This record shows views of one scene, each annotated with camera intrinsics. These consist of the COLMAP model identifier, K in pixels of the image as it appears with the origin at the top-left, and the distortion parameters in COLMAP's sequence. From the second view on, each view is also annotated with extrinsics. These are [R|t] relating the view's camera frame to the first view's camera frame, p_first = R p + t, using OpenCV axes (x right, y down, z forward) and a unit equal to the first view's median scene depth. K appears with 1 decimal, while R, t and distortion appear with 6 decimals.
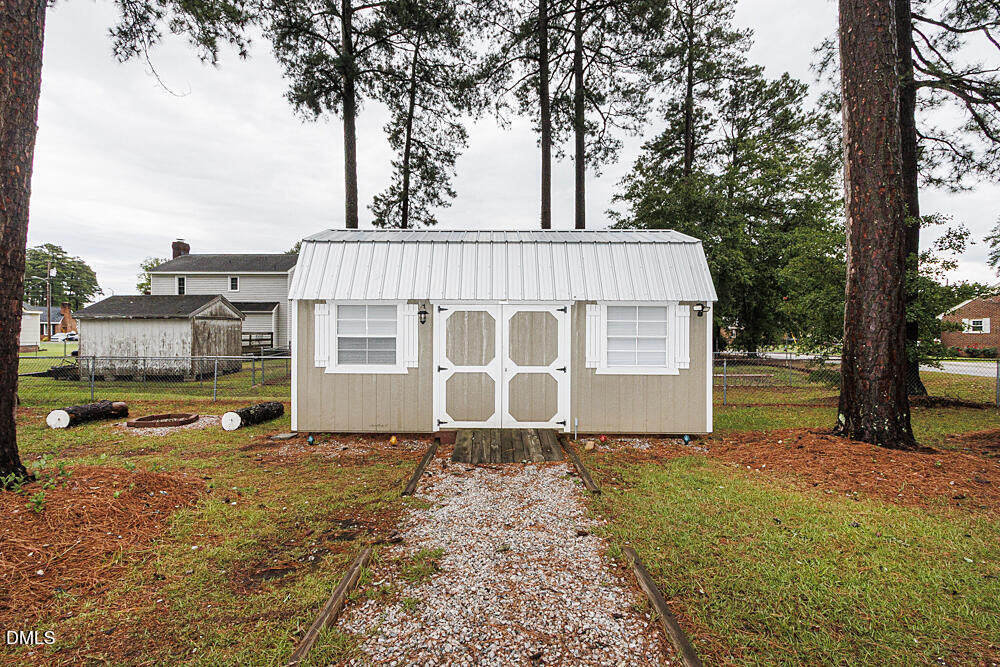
lens RADIAL K [[459.8, 0, 493.8], [0, 459.8, 337.6], [0, 0, 1]] dist [0.004644, -0.000698]
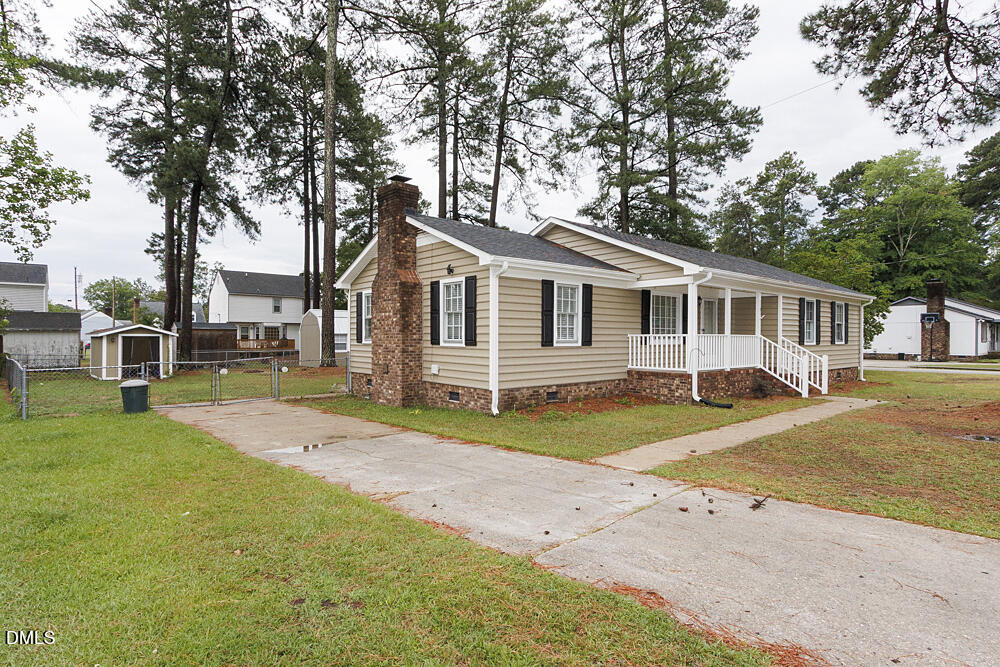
lens RADIAL K [[515.9, 0, 498.1], [0, 515.9, 333.4], [0, 0, 1]] dist [-0.004983, -0.000458]
pose [[0.747501, 0.002469, 0.664257, -0.742756], [0.000435, 0.999991, -0.004207, -0.026310], [-0.664261, 0.003433, 0.747493, -1.094345]]
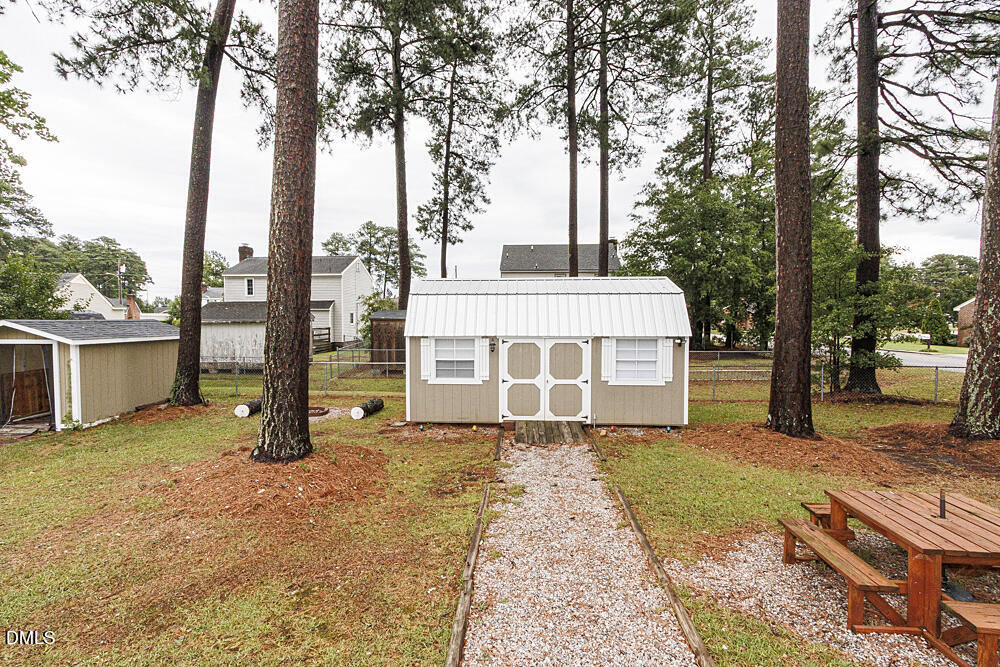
lens RADIAL K [[459.8, 0, 493.0], [0, 459.8, 336.9], [0, 0, 1]] dist [0.004644, -0.000698]
pose [[0.998403, -0.002291, -0.056443, -0.022805], [0.004426, 0.999278, 0.037733, -0.046644], [0.056316, -0.037922, 0.997693, -0.173808]]
